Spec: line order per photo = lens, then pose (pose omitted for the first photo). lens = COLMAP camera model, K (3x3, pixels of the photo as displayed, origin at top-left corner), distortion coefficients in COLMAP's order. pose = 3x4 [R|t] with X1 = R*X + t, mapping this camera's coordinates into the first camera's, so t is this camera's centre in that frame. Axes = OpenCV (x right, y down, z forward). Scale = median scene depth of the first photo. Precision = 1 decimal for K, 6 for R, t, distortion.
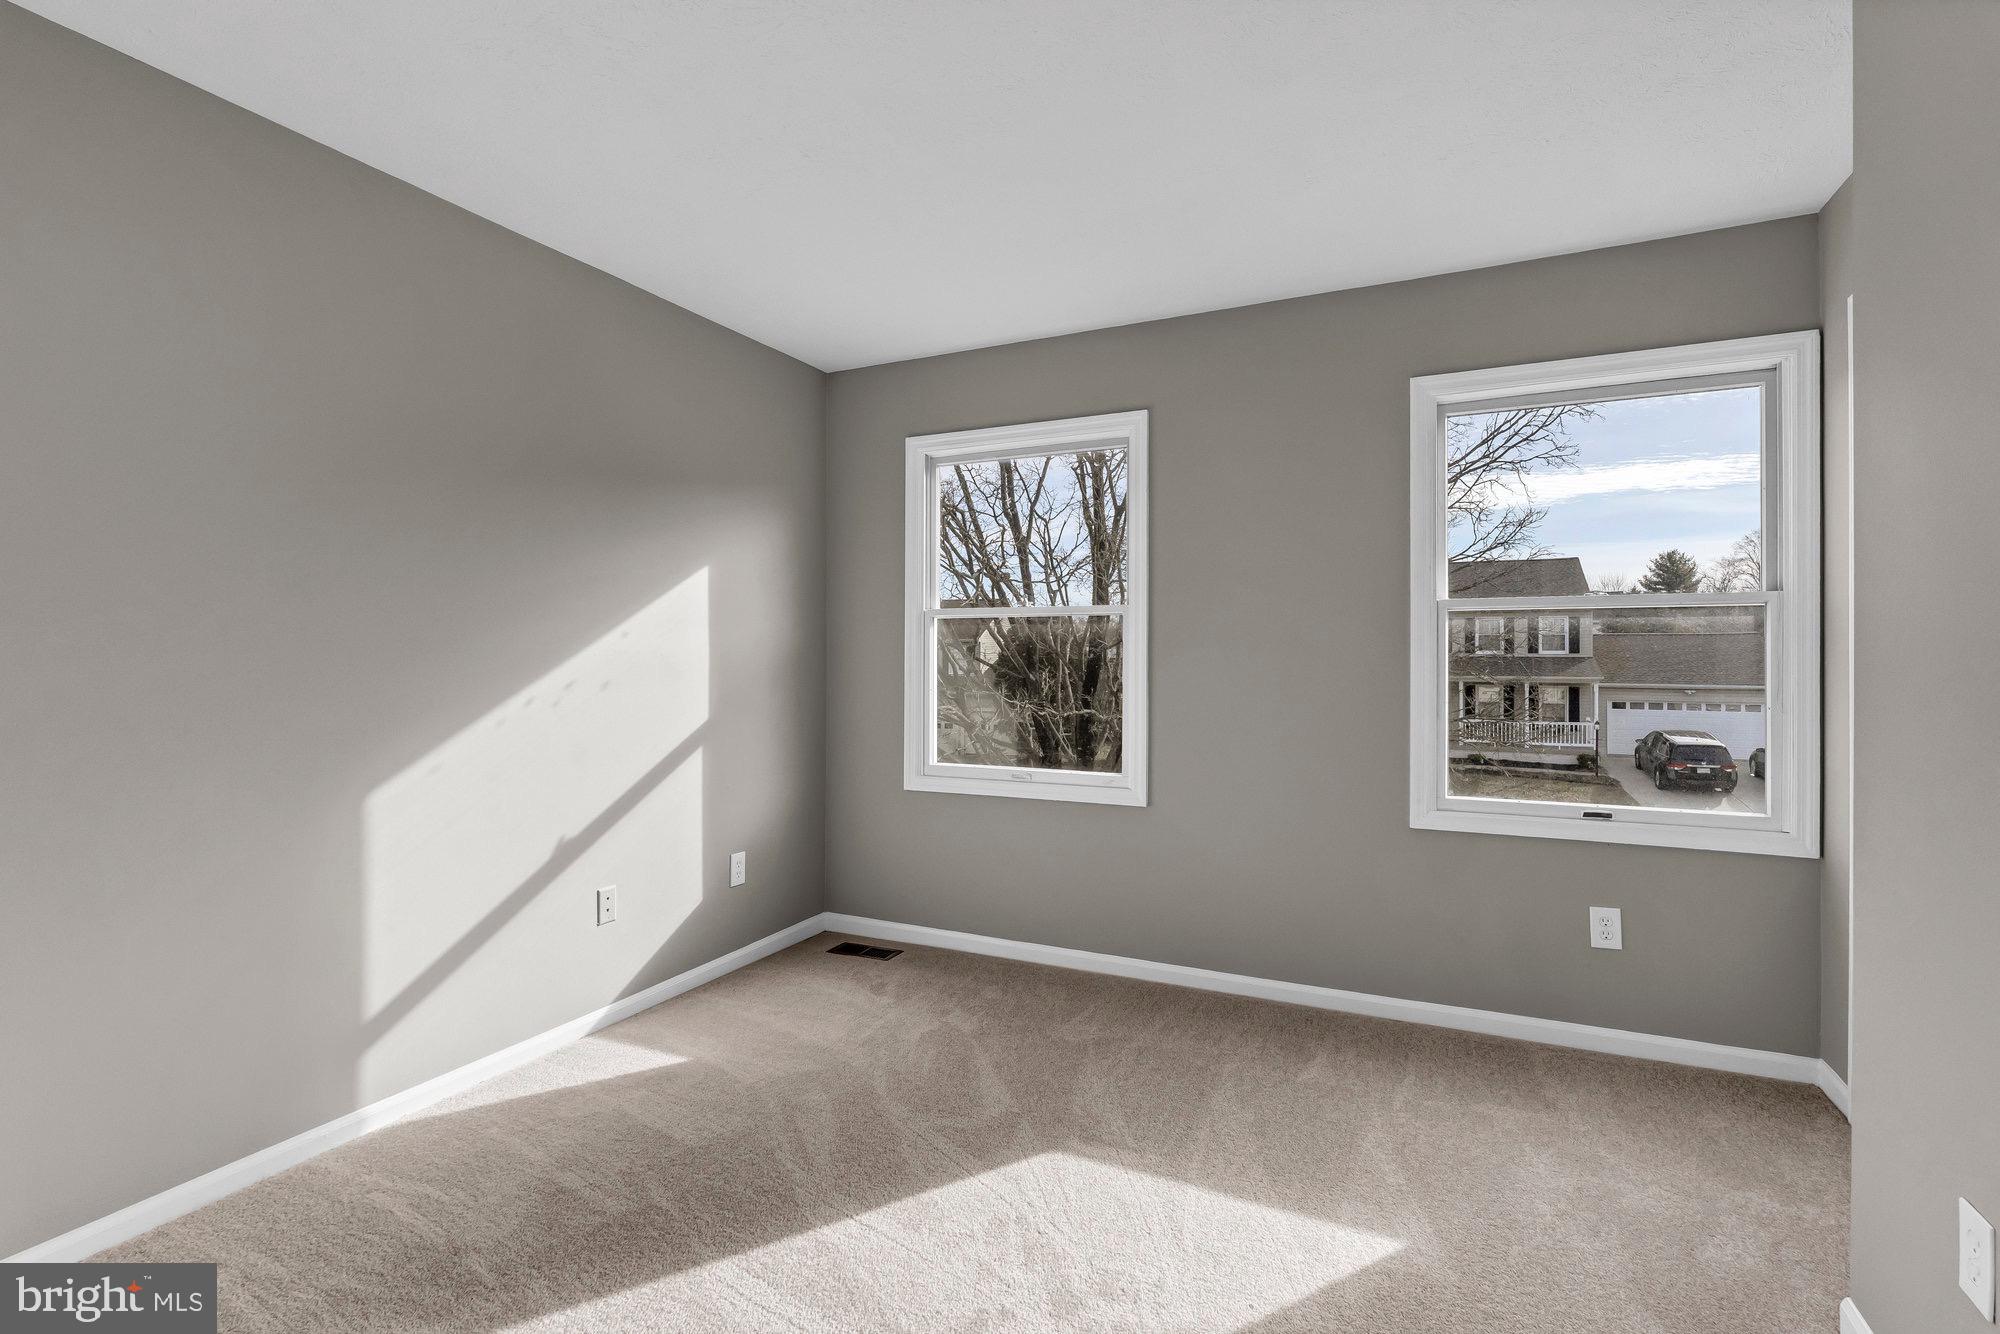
lens RADIAL K [[914.4, 0, 999.4], [0, 914.4, 653.9], [0, 0, 1]] dist [0.000780, 0.000060]
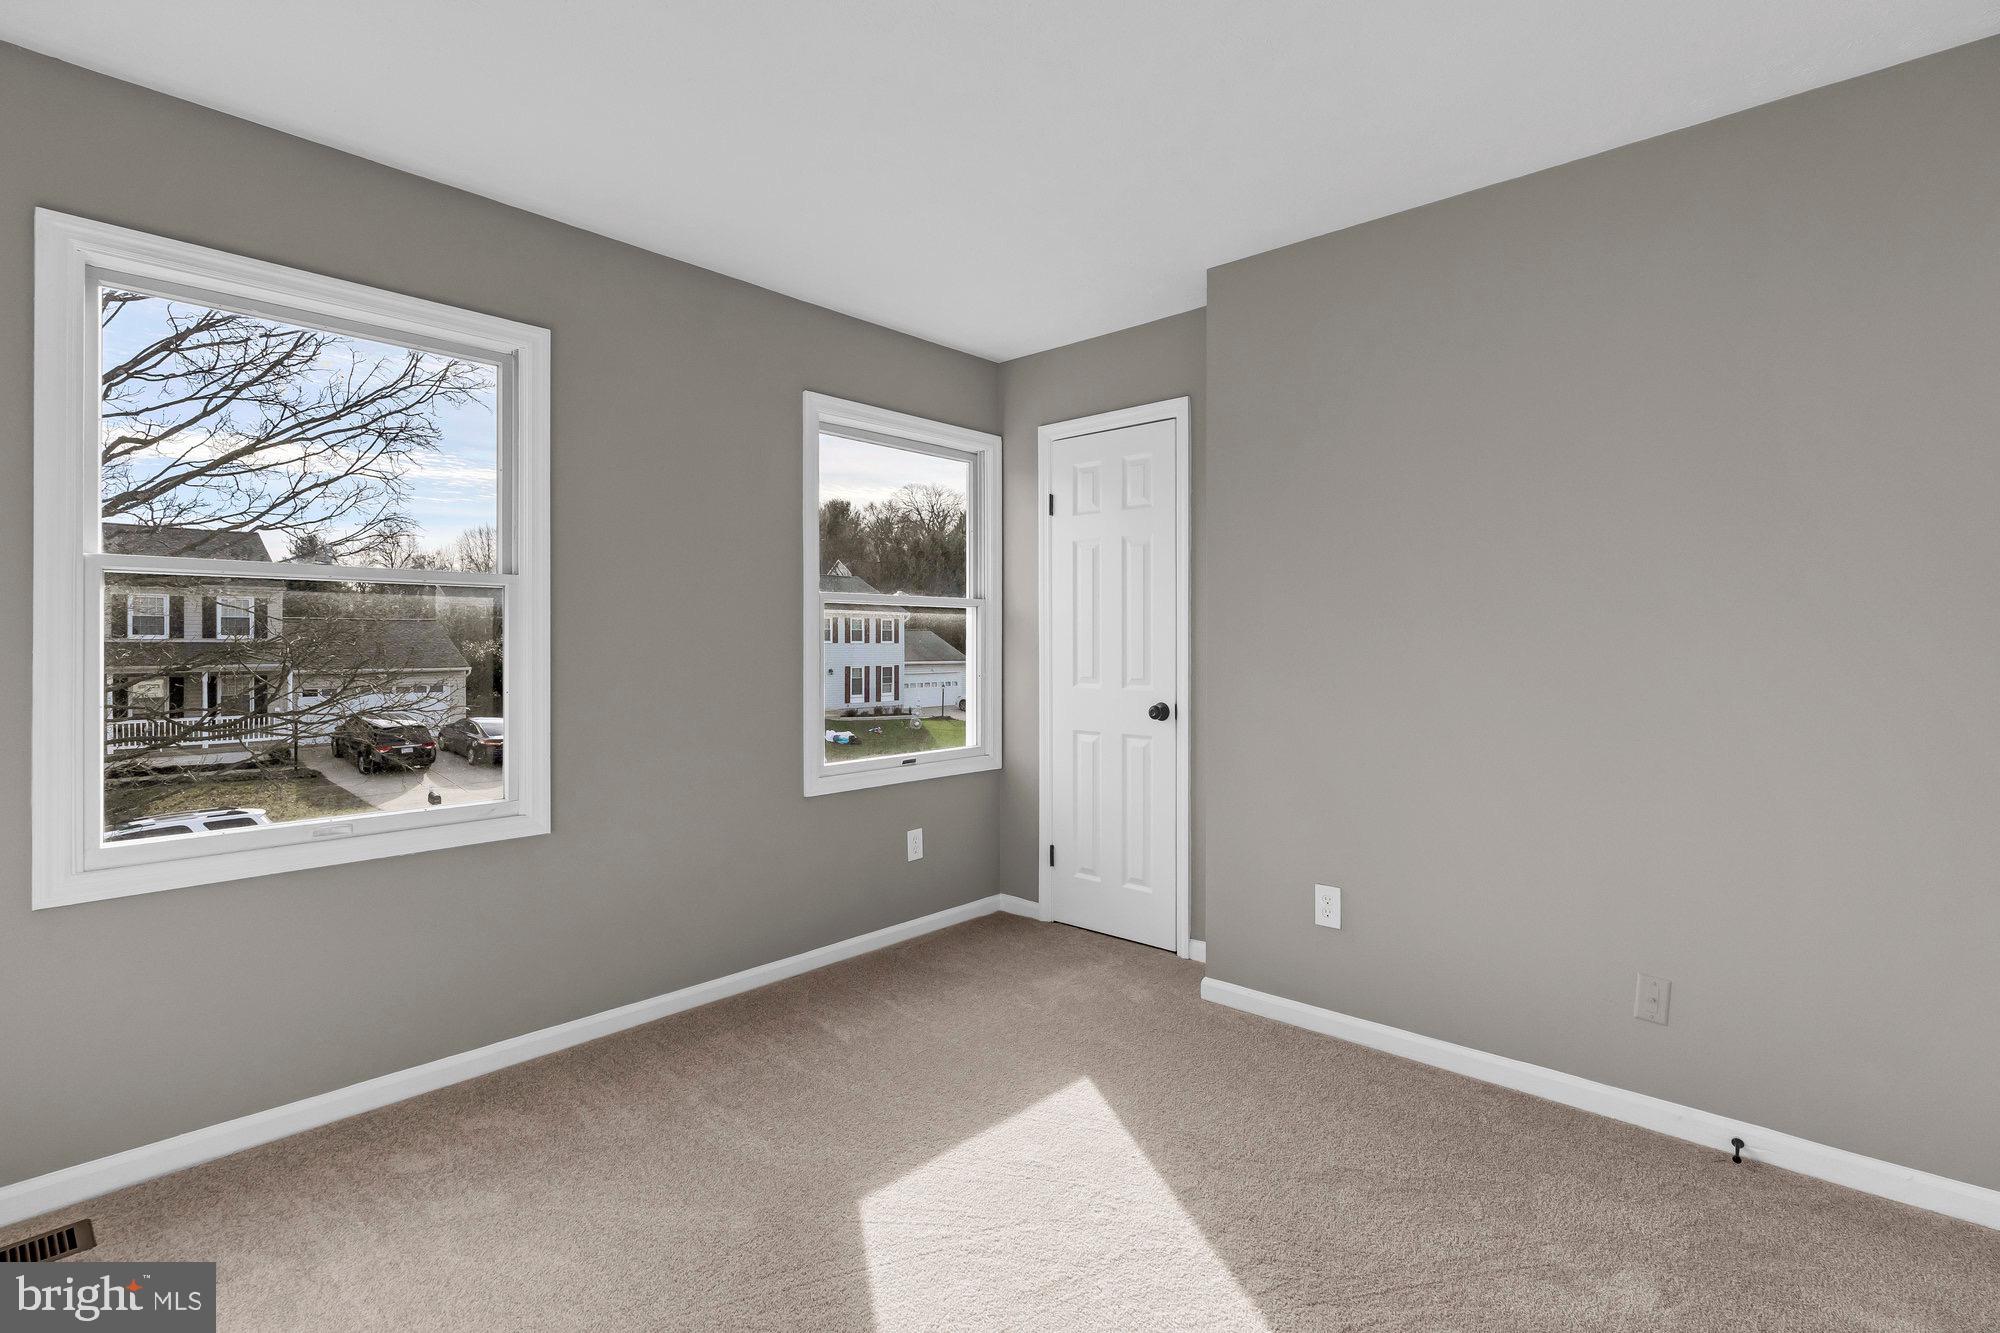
lens RADIAL K [[914.4, 0, 1026.7], [0, 914.4, 645.0], [0, 0, 1]] dist [0.000780, 0.000060]
pose [[0.294331, -0.004866, 0.955691, -0.465200], [-0.001460, 0.999984, 0.005541, -0.000471], [-0.955702, -0.003027, 0.294319, 0.369149]]
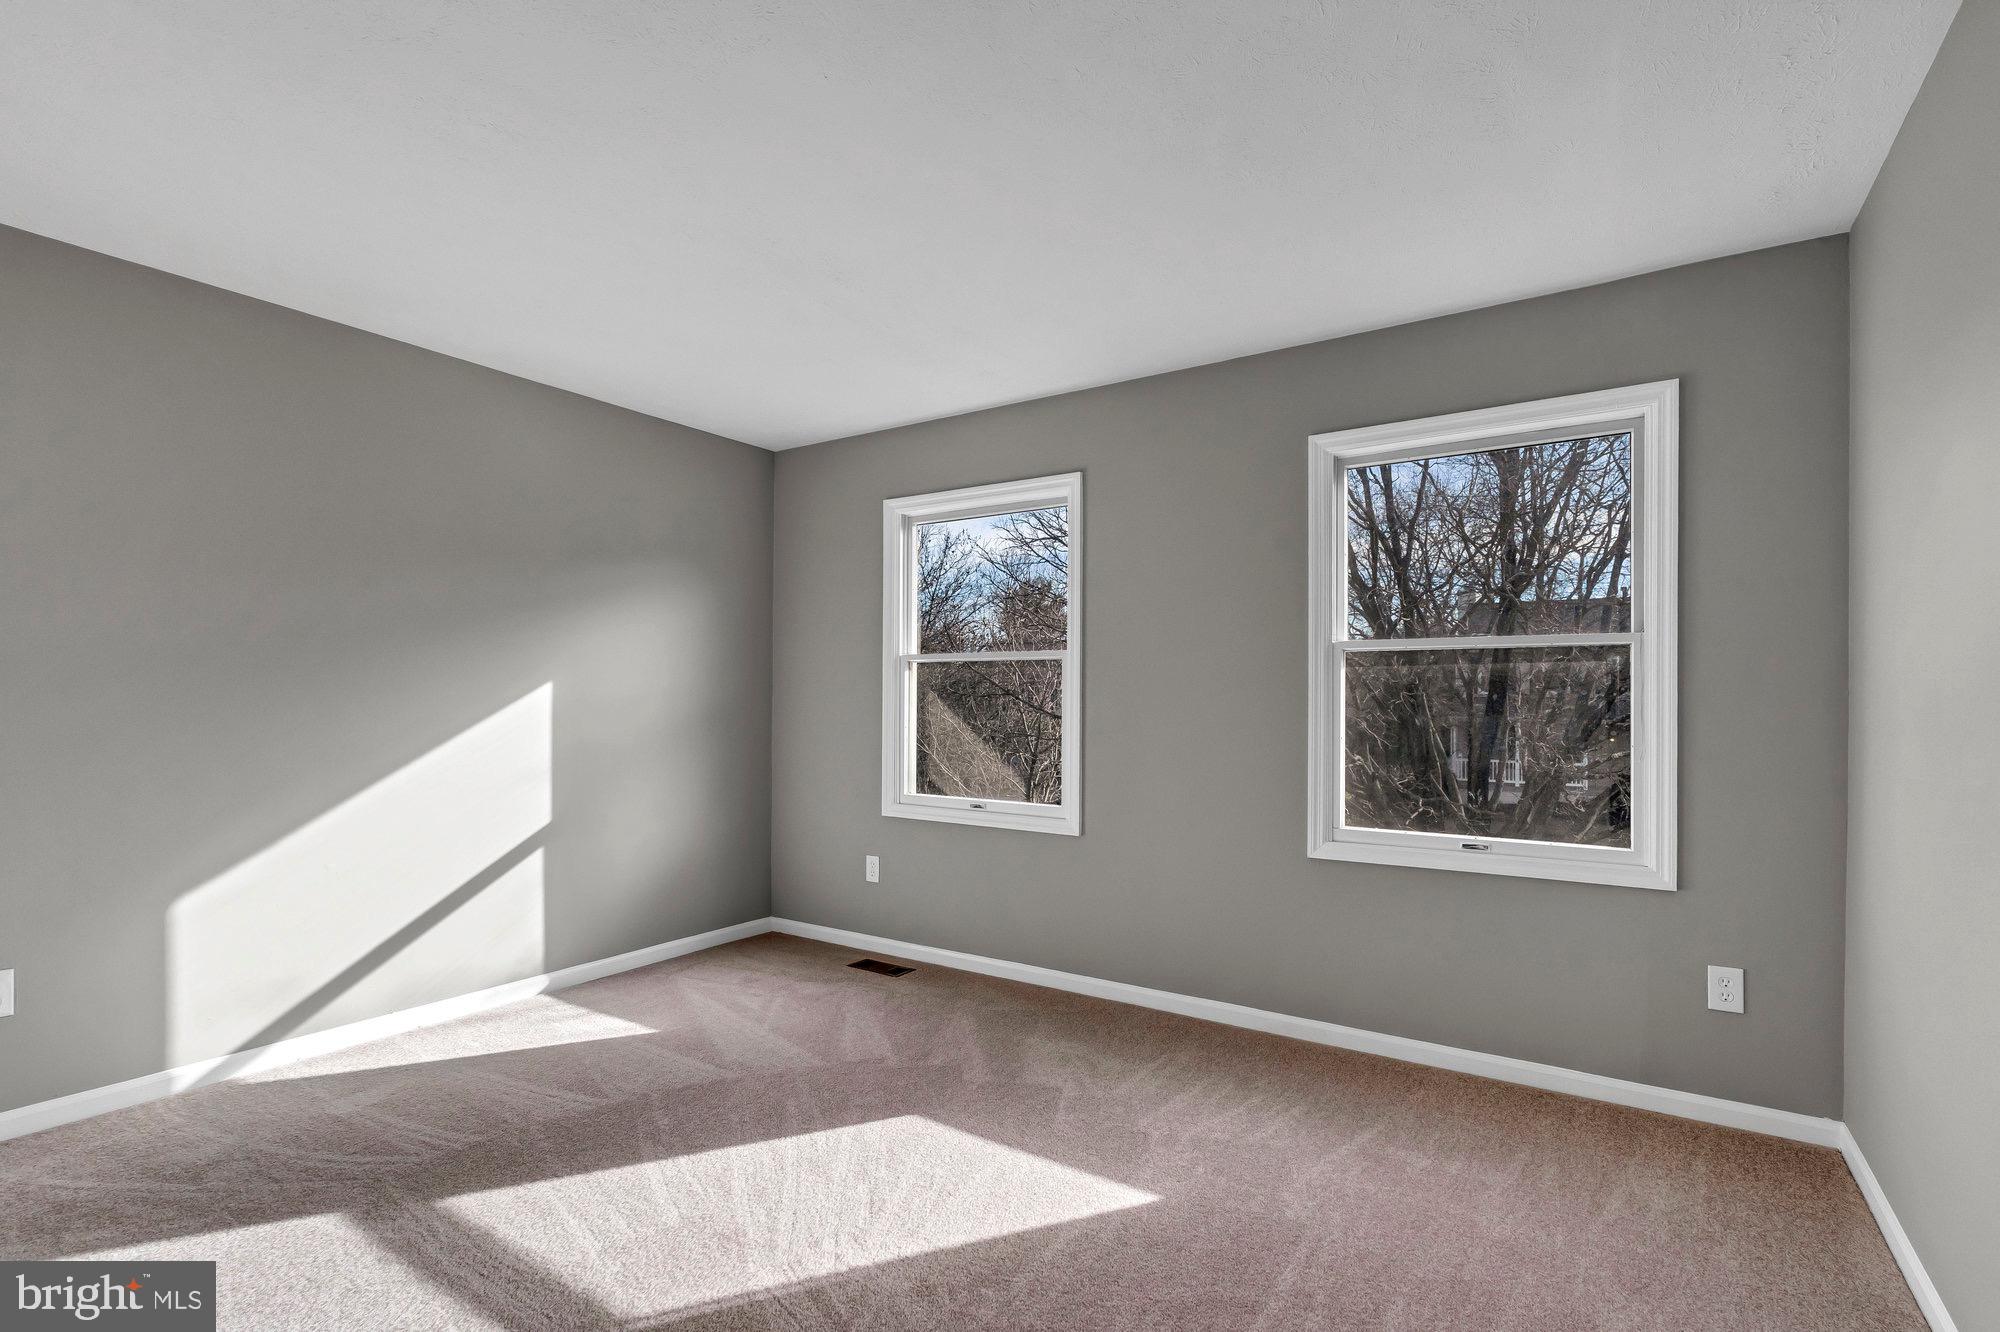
lens RADIAL K [[914.4, 0, 979.0], [0, 914.4, 695.5], [0, 0, 1]] dist [0.000780, 0.000060]
pose [[0.989393, -0.001259, -0.145258, 0.198232], [0.001474, 0.999998, 0.001375, -0.000667], [0.145256, -0.001574, 0.989393, -0.096225]]
